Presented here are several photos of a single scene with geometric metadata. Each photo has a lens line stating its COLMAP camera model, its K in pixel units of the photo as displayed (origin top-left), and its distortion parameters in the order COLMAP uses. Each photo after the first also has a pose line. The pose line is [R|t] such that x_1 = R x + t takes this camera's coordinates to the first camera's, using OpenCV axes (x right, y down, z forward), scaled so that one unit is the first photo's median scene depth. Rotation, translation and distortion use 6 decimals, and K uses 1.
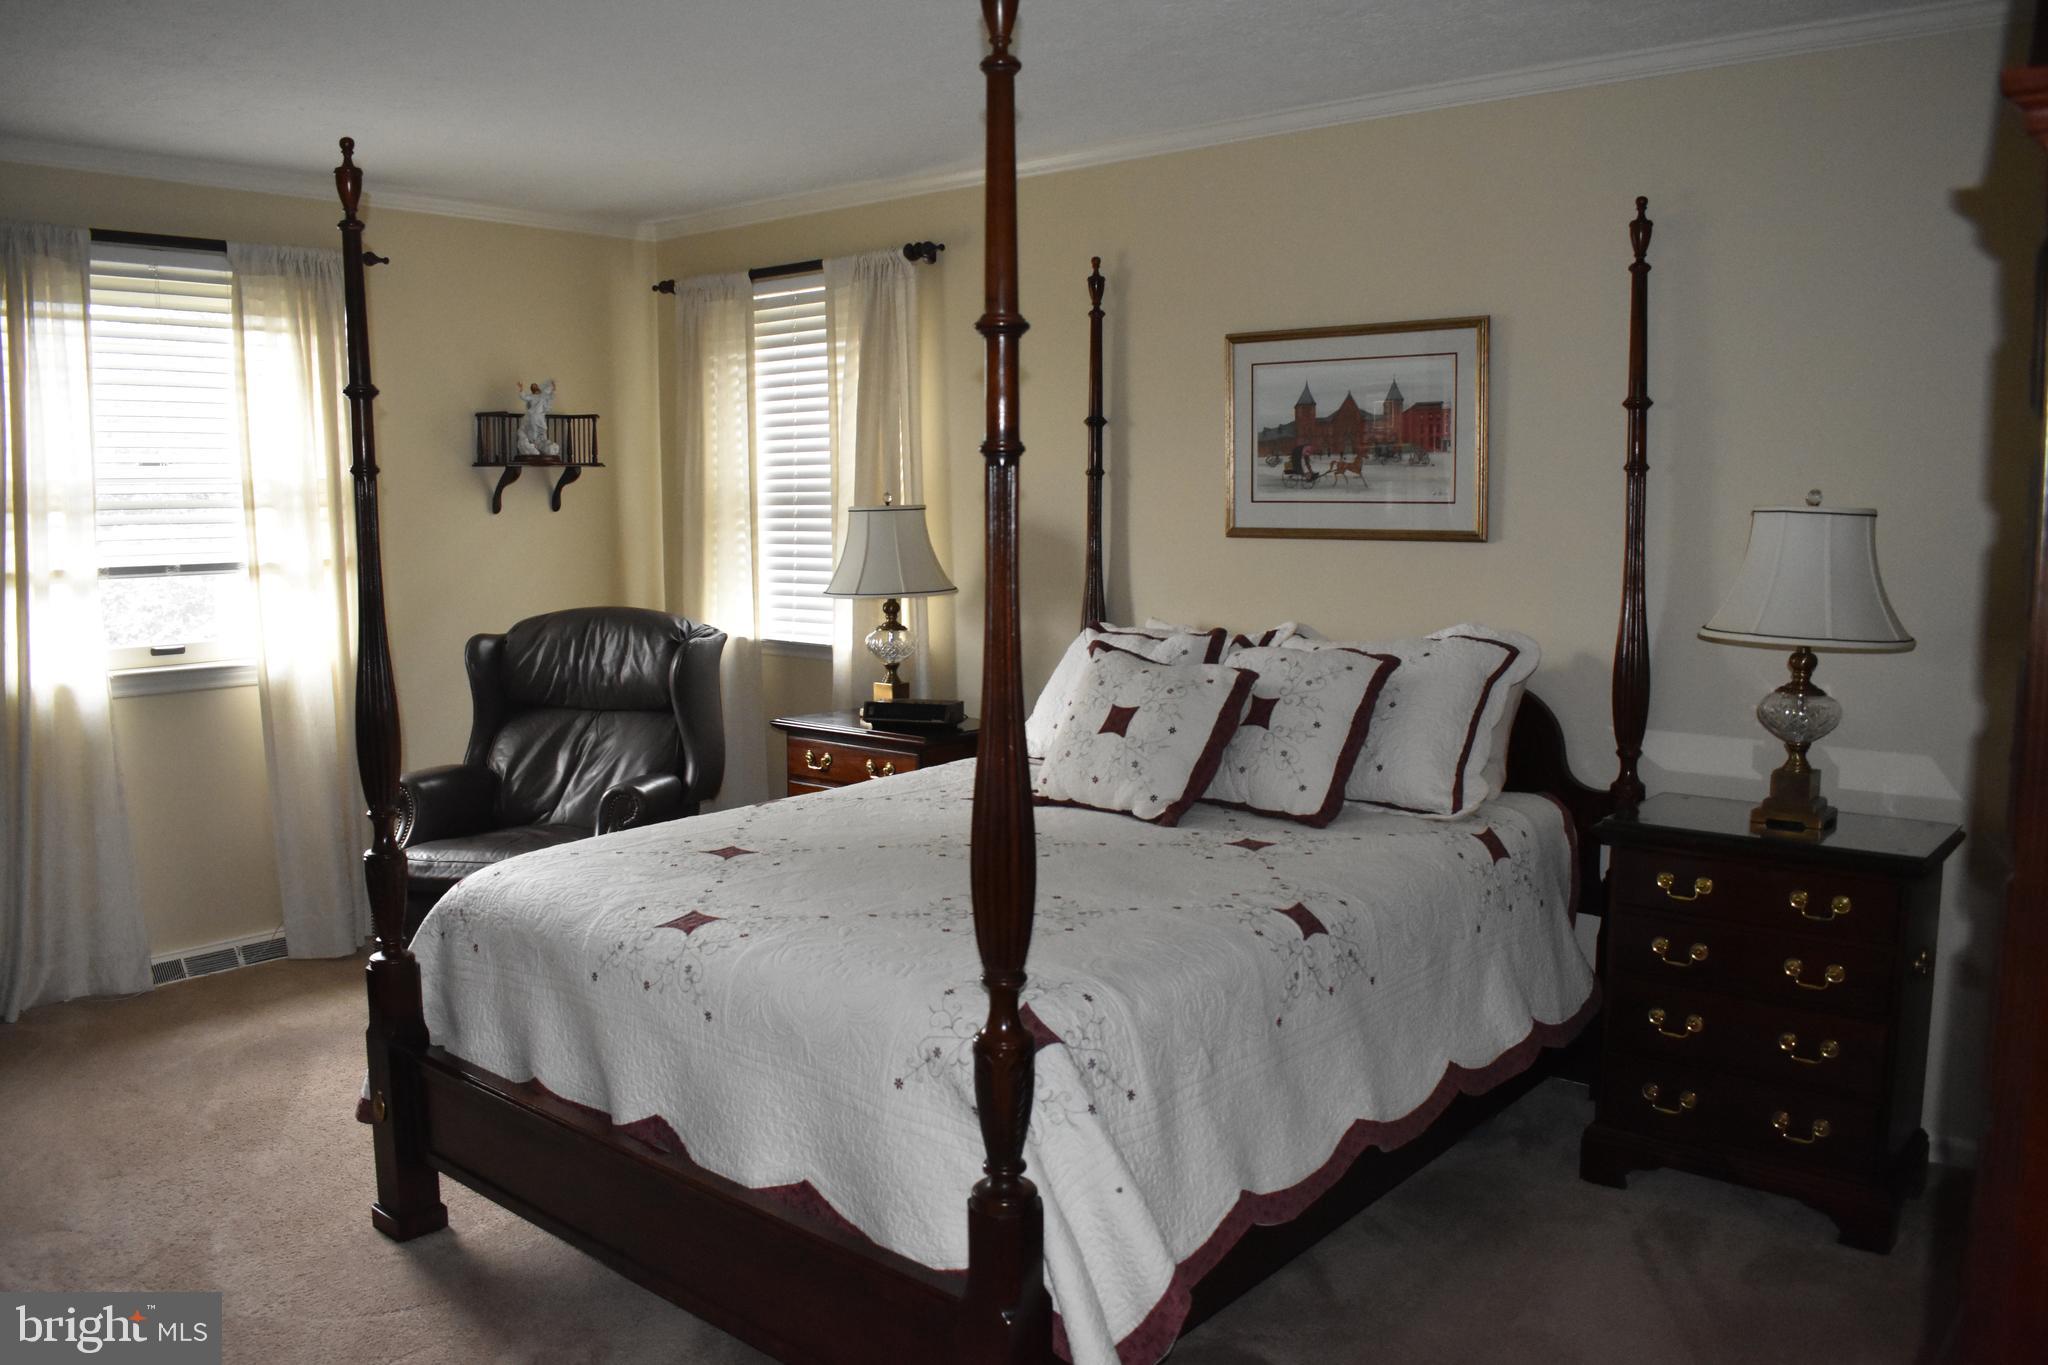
lens RADIAL K [[1735.4, 0, 985.6], [0, 1735.4, 685.1], [0, 0, 1]] dist [0.006990, 0.016753]
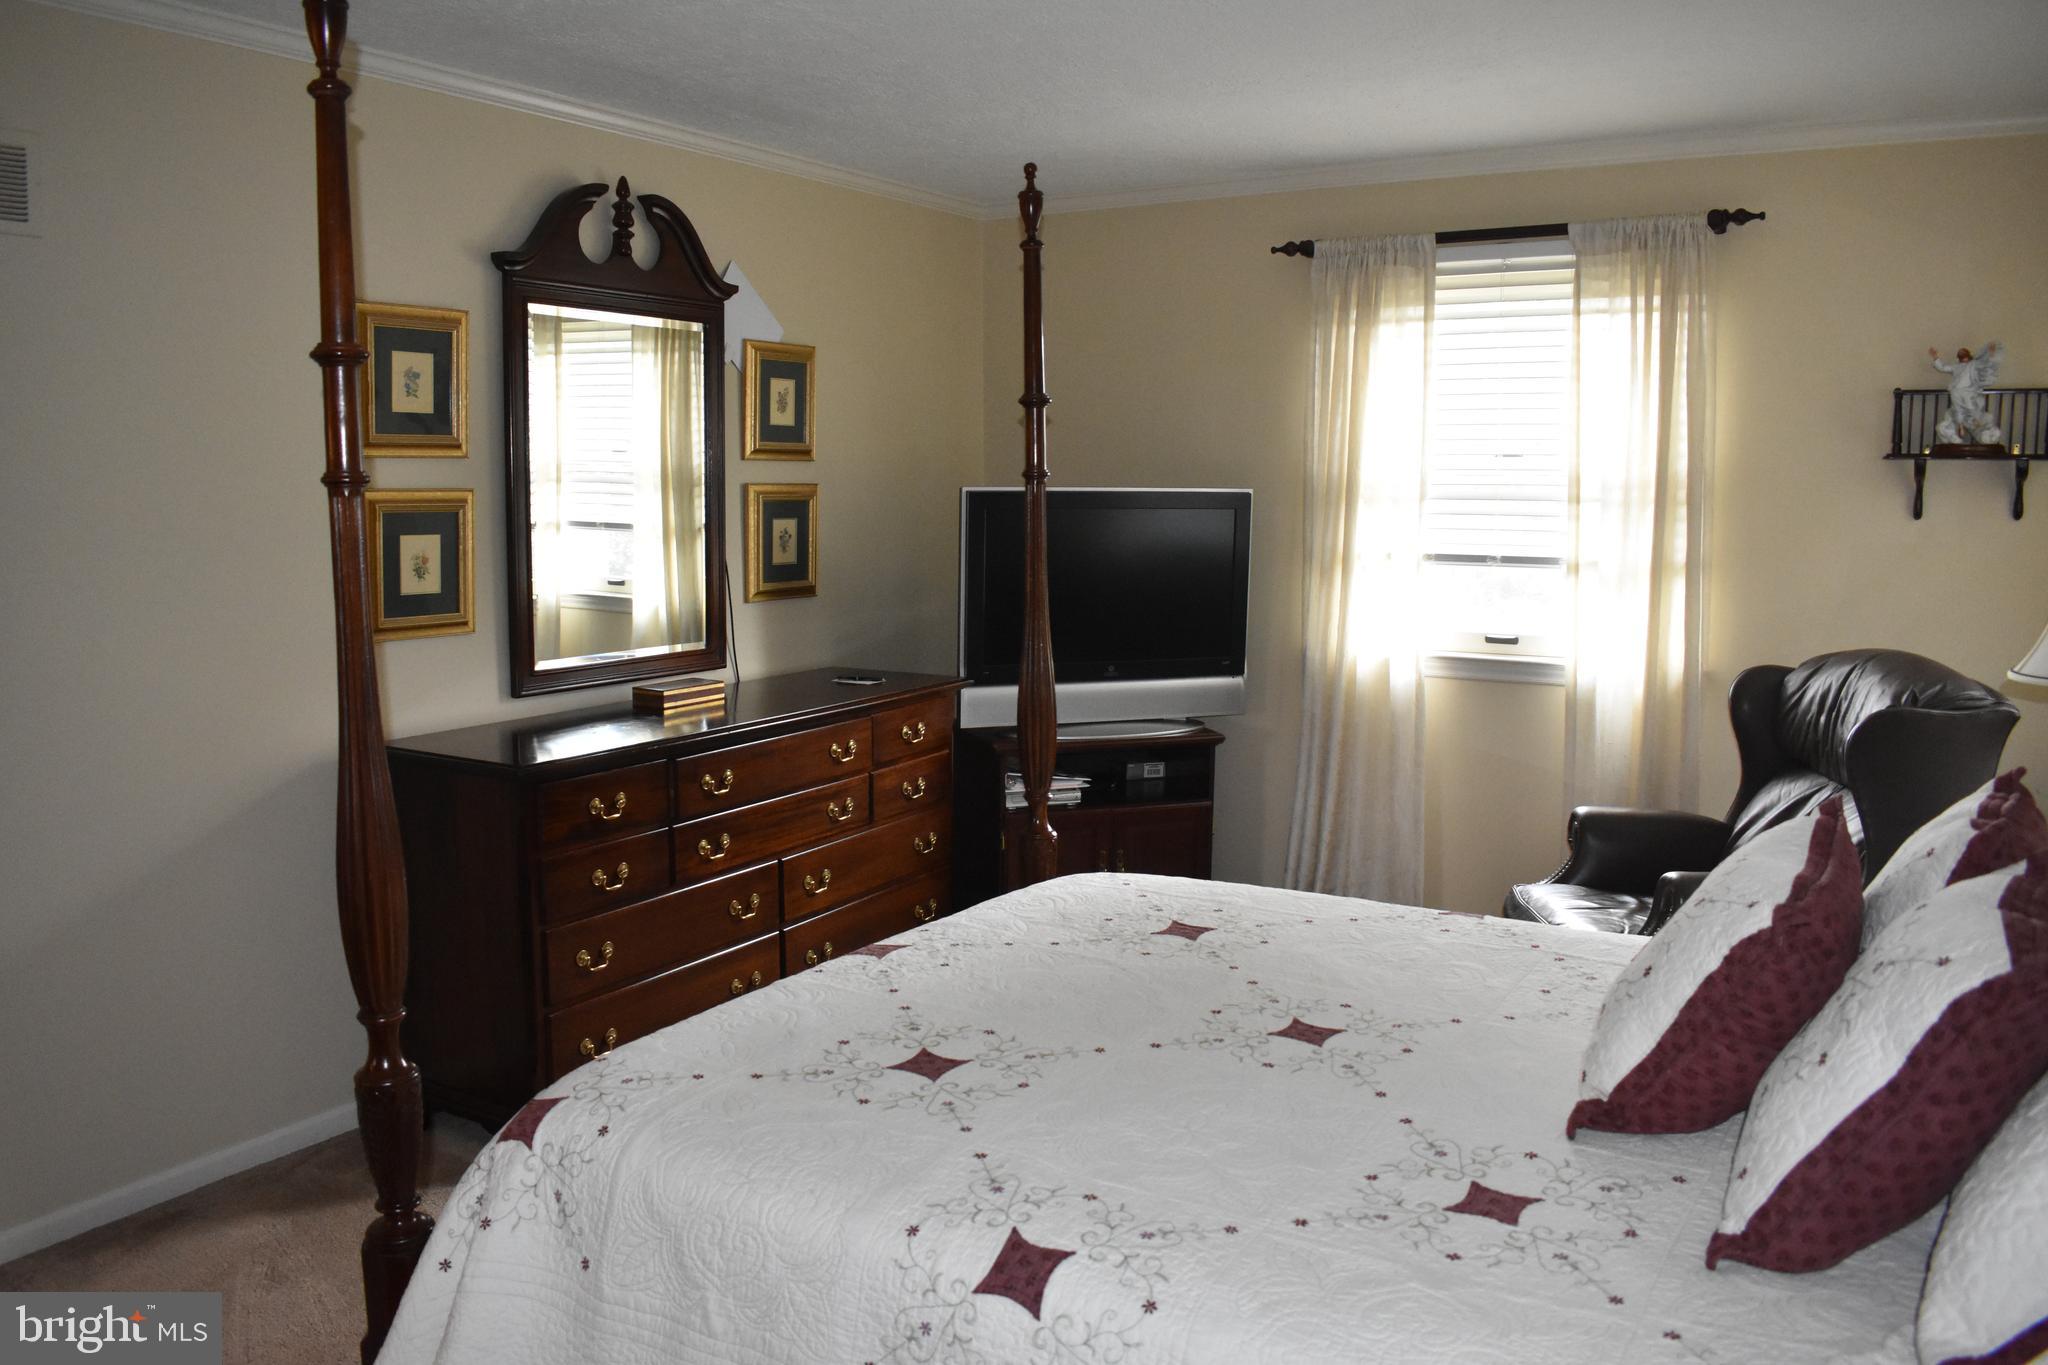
lens RADIAL K [[1735.4, 0, 985.6], [0, 1735.4, 685.1], [0, 0, 1]] dist [0.006990, 0.016753]
pose [[0.222266, 0.138106, -0.965155, 0.448283], [-0.117143, 0.986529, 0.114188, -0.075040], [0.967923, 0.087681, 0.235450, 0.480540]]
